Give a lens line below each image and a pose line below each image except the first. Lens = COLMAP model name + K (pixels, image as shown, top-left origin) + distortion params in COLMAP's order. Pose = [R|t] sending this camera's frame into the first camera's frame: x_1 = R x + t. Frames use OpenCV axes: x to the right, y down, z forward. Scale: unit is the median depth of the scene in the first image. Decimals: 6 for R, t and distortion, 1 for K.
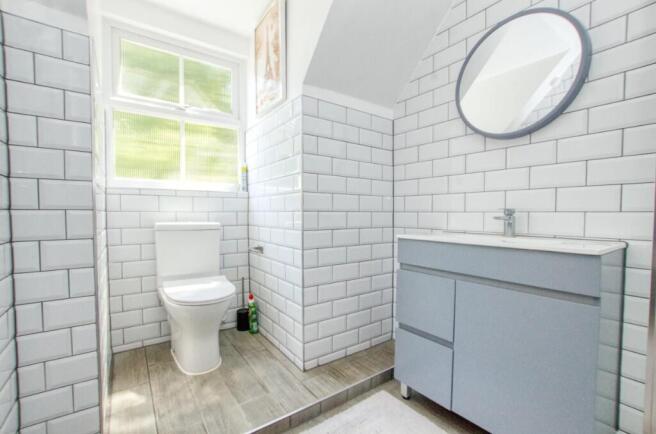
lens RADIAL K [[288.4, 0, 329.8], [0, 288.4, 223.4], [0, 0, 1]] dist [-0.033324, 0.009376]
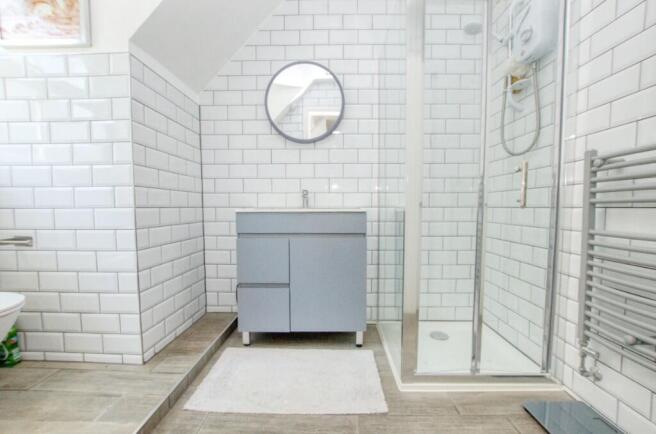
lens RADIAL K [[288.4, 0, 329.8], [0, 288.4, 223.4], [0, 0, 1]] dist [-0.033324, 0.009376]
pose [[0.602544, -0.049697, 0.796537, -0.436574], [0.030281, 0.998764, 0.039408, 0.056256], [-0.797511, 0.000375, 0.603305, -0.011805]]
